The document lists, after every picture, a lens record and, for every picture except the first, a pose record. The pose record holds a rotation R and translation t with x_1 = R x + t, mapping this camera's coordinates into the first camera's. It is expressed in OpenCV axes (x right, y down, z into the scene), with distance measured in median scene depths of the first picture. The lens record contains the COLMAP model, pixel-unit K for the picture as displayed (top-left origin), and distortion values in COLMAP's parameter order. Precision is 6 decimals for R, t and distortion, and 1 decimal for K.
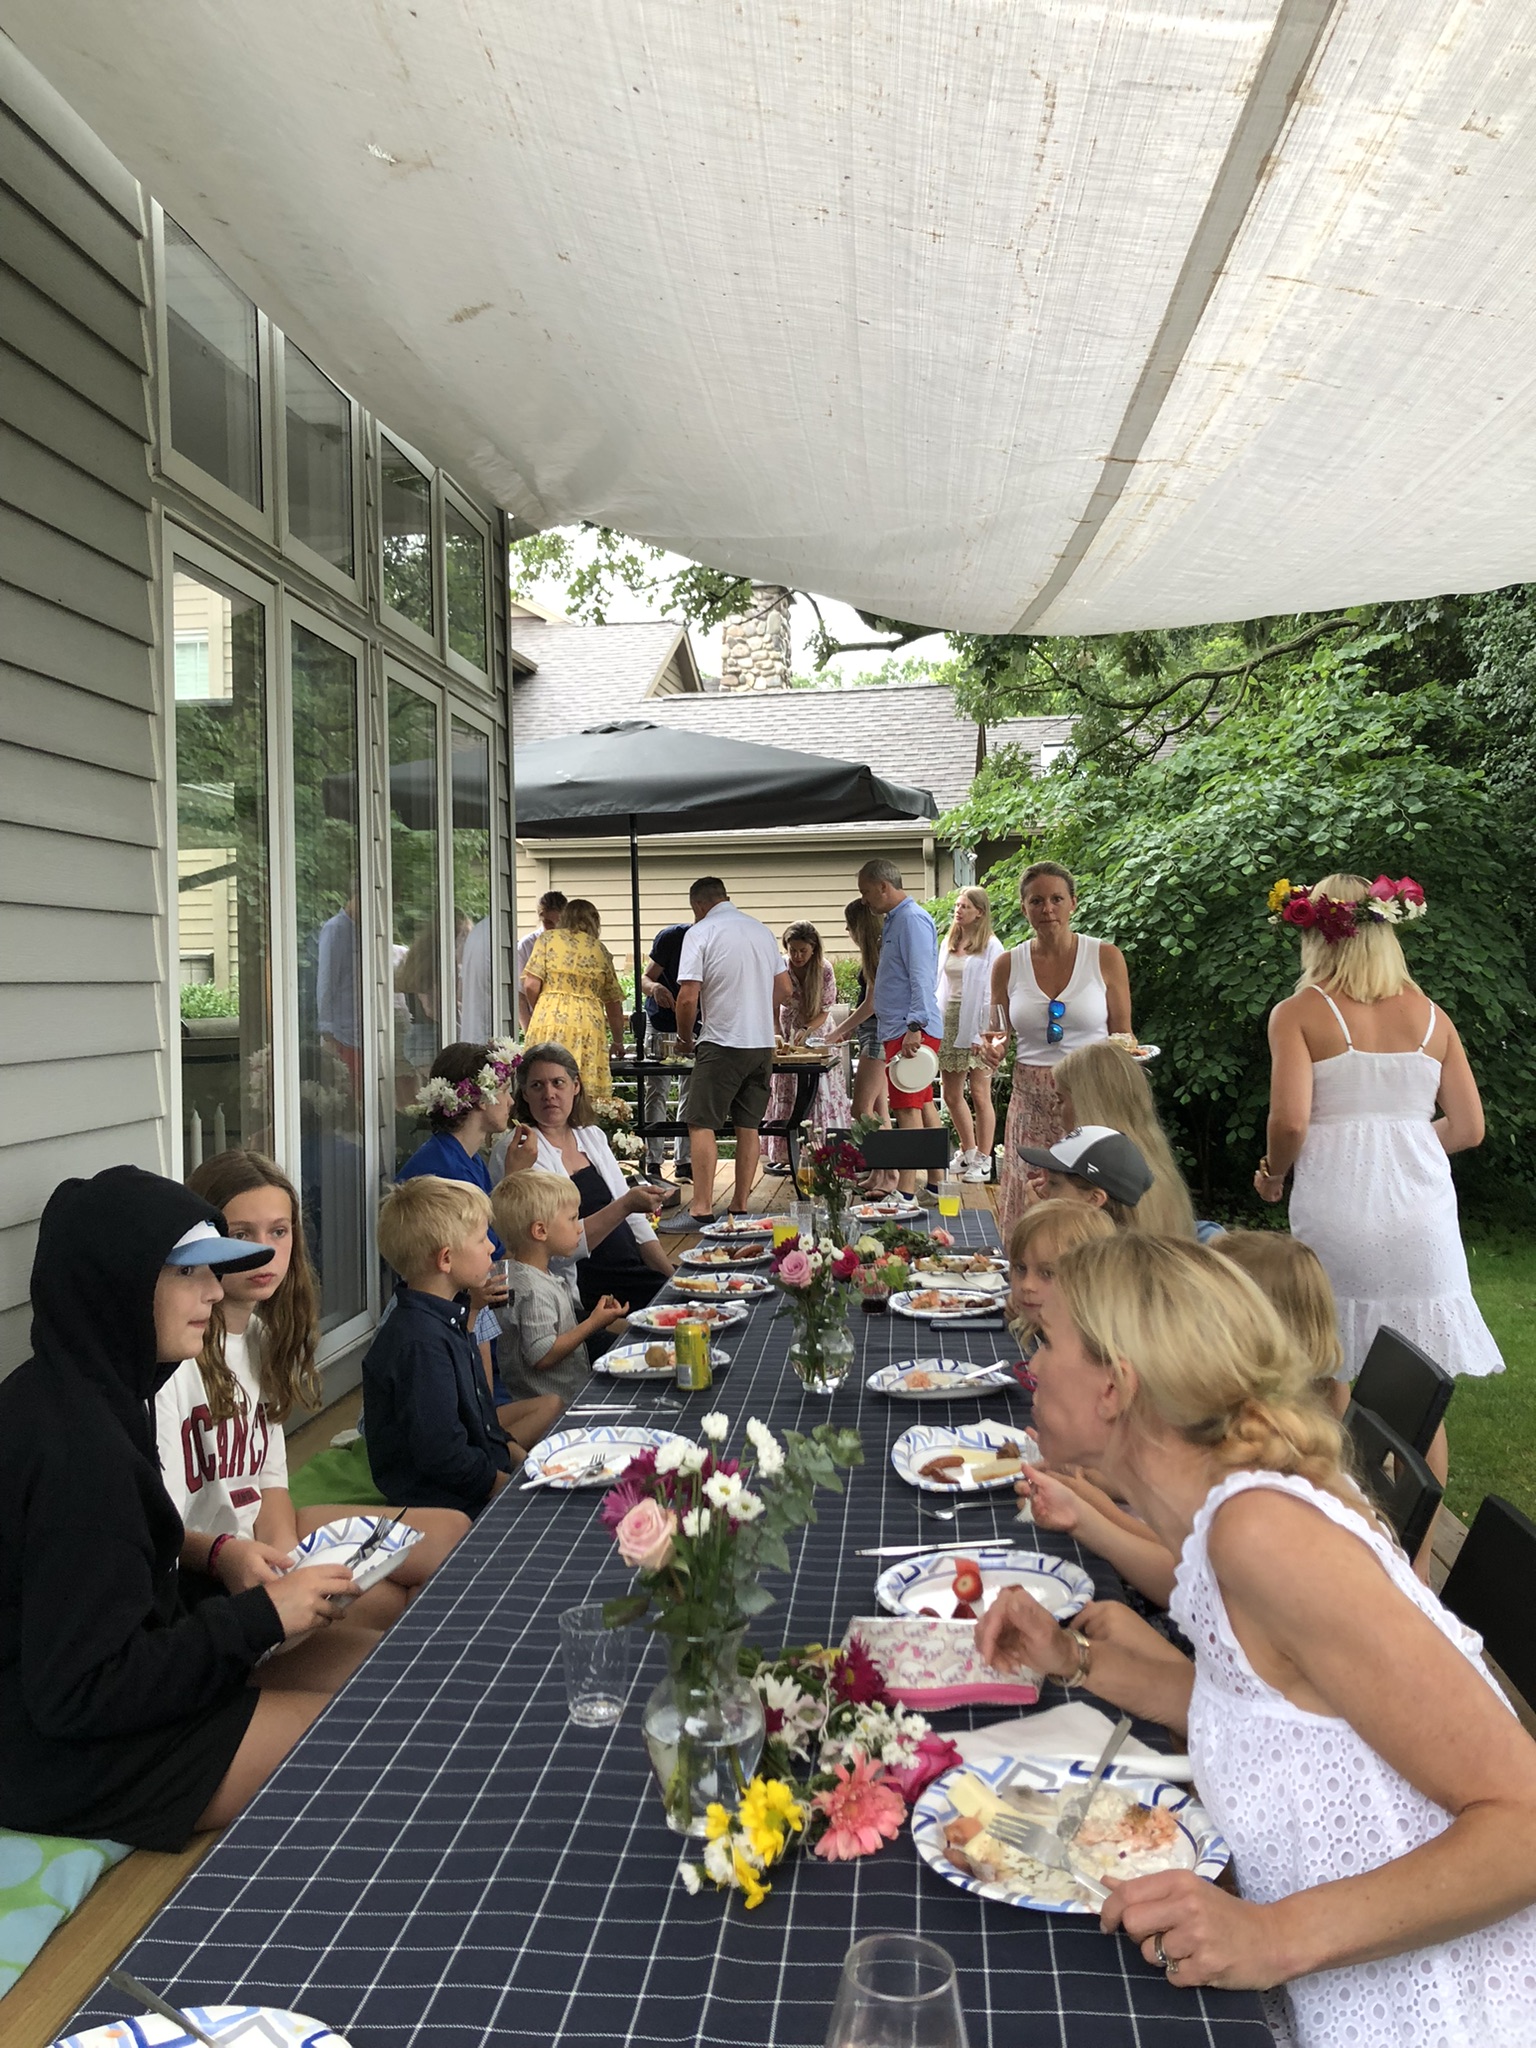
lens RADIAL K [[1632.3, 0, 768.0], [0, 1632.3, 1024.0], [0, 0, 1]] dist [0.003577, 0.002149]
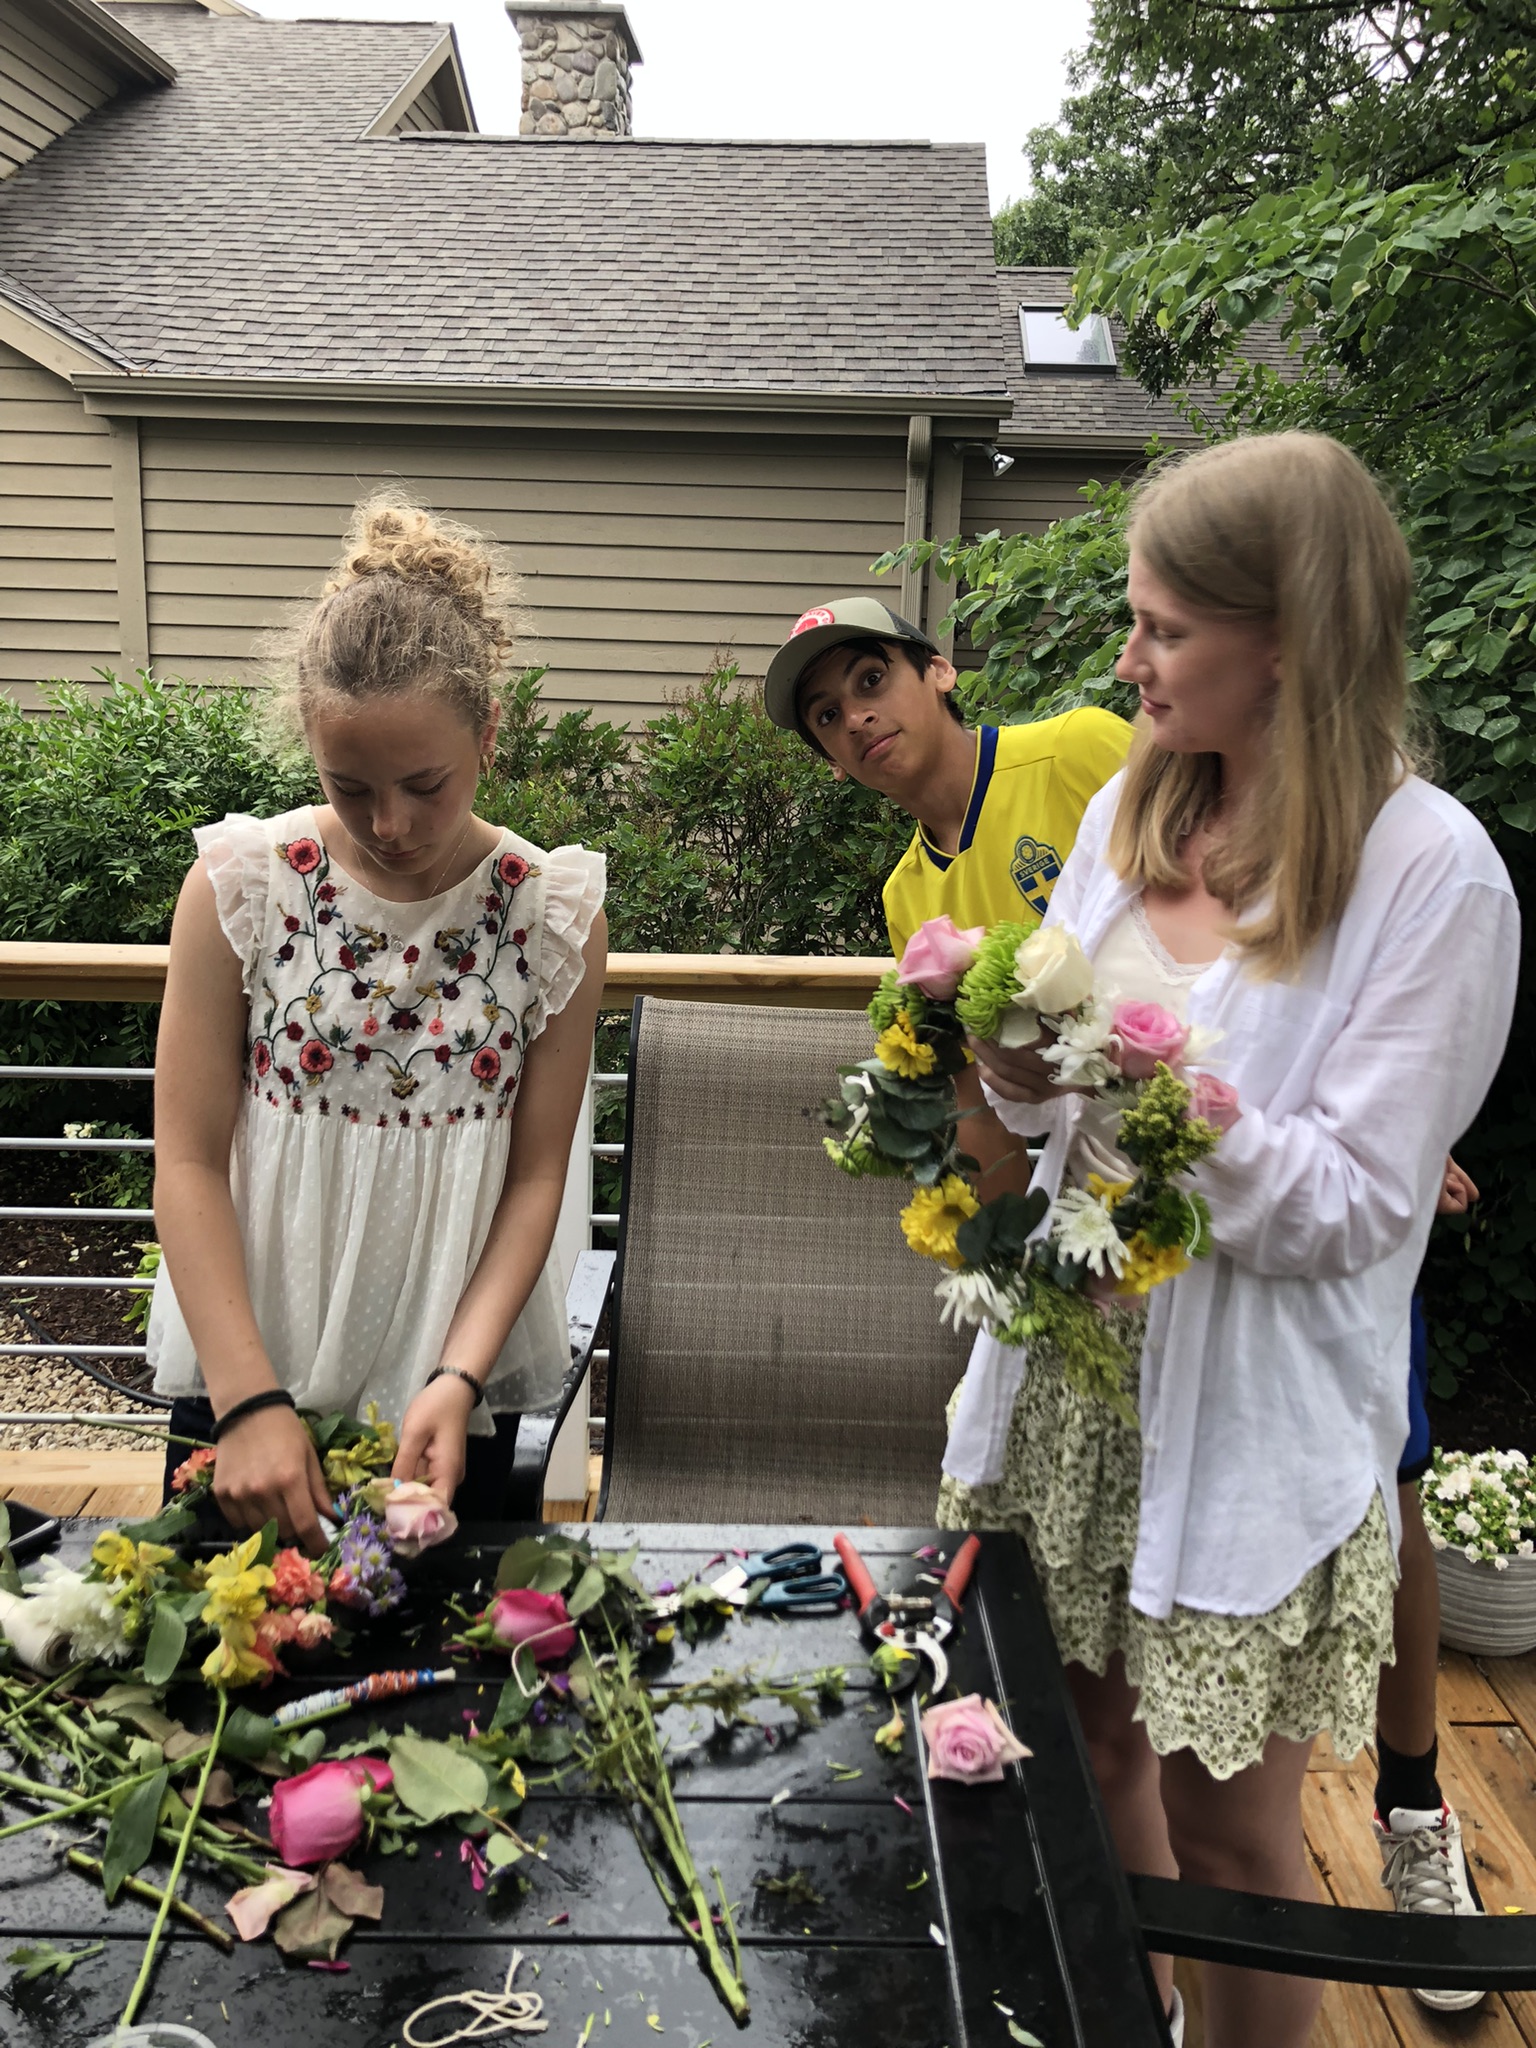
lens RADIAL K [[1632.3, 0, 768.0], [0, 1632.3, 1024.0], [0, 0, 1]] dist [0.003577, 0.002149]
pose [[0.993226, 0.018677, 0.114687, 0.000350], [-0.041906, 0.978153, 0.203621, -0.028199], [-0.108379, -0.207048, 0.972309, 0.413991]]
